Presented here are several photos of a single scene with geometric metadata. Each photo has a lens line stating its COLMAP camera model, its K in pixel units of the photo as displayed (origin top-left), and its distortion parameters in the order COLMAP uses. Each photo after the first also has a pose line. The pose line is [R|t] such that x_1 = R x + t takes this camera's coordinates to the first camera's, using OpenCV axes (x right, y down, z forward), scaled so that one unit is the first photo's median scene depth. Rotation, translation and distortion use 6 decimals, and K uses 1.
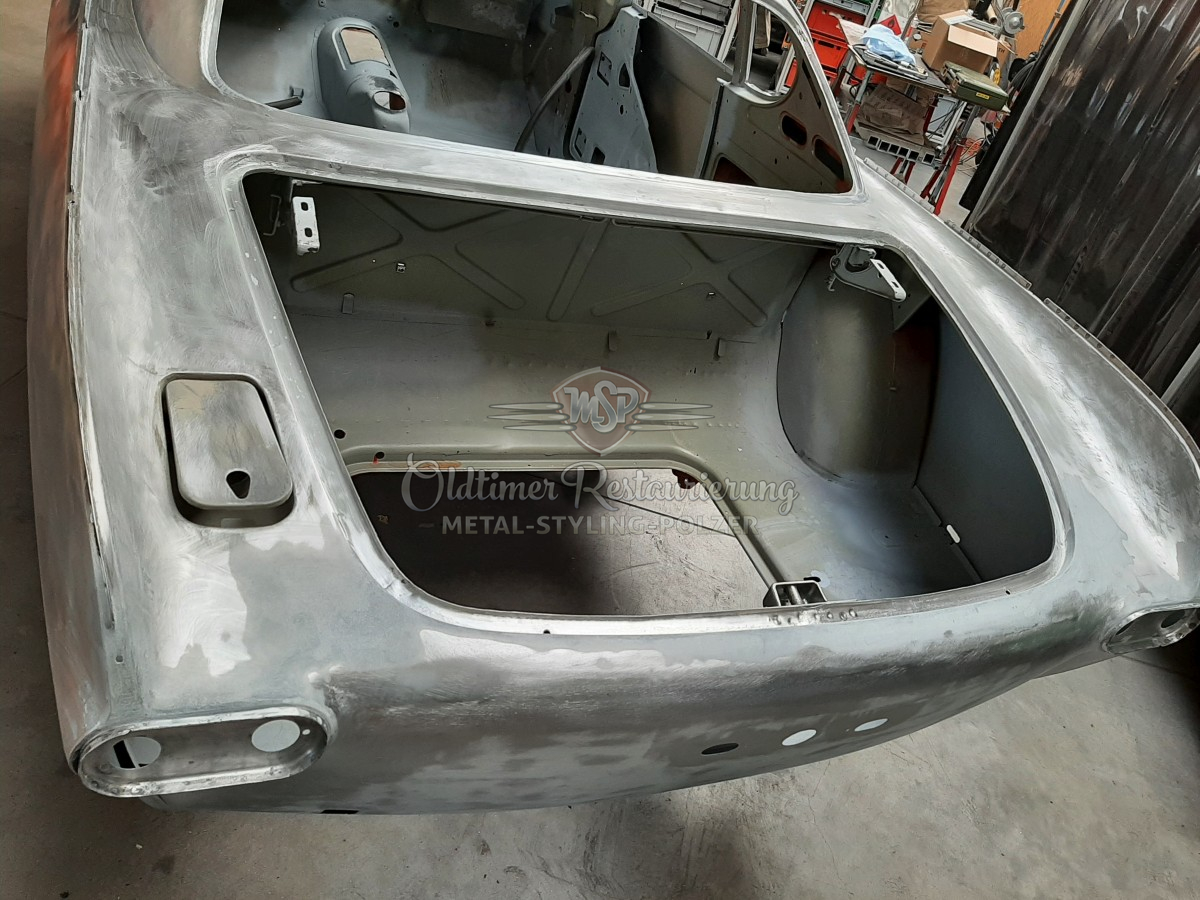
lens RADIAL K [[923.7, 0, 600.0], [0, 923.7, 450.0], [0, 0, 1]] dist [0.008329, -0.000237]
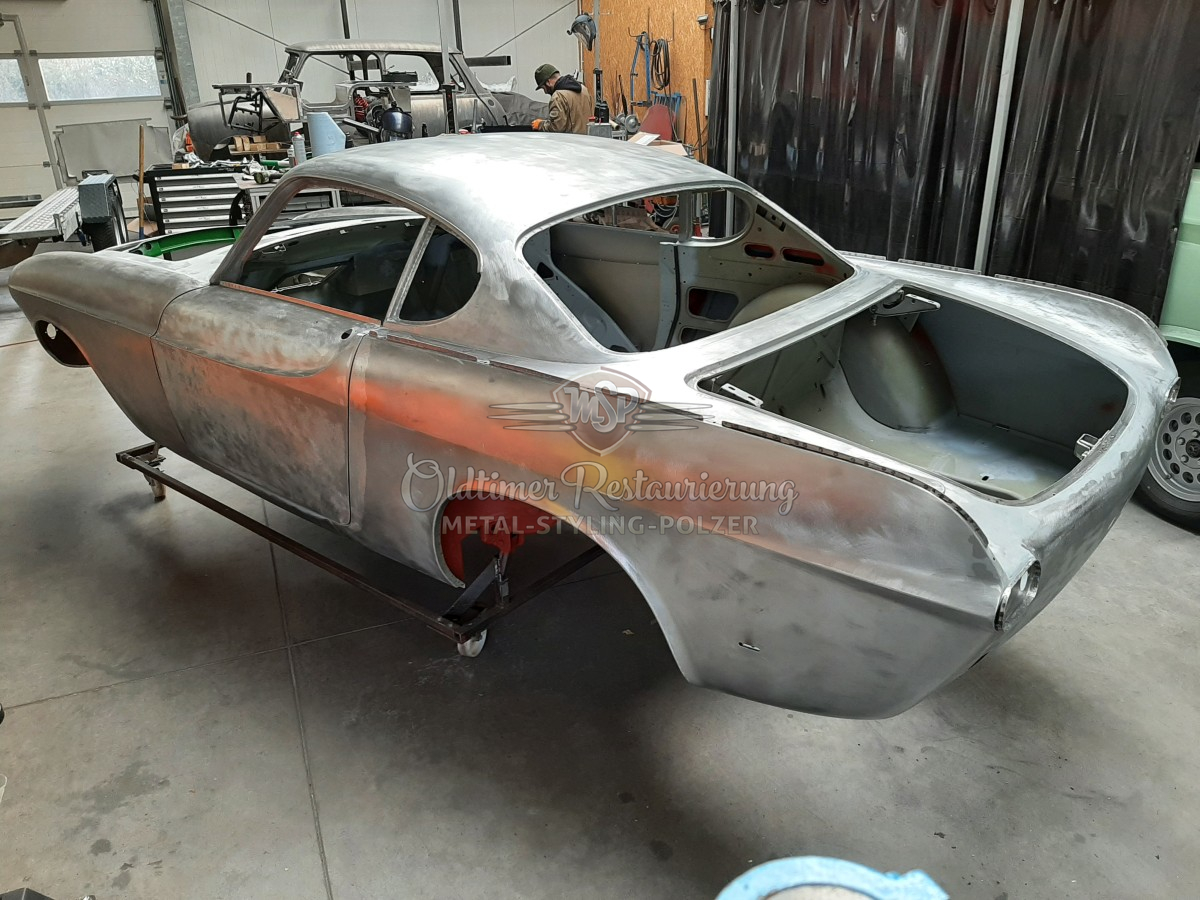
lens RADIAL K [[923.7, 0, 600.0], [0, 923.7, 450.0], [0, 0, 1]] dist [0.008329, -0.000237]
pose [[0.840316, -0.447533, 0.305915, -0.708385], [0.485863, 0.872050, -0.058865, -0.117992], [-0.240430, 0.198098, 0.950237, -0.347763]]
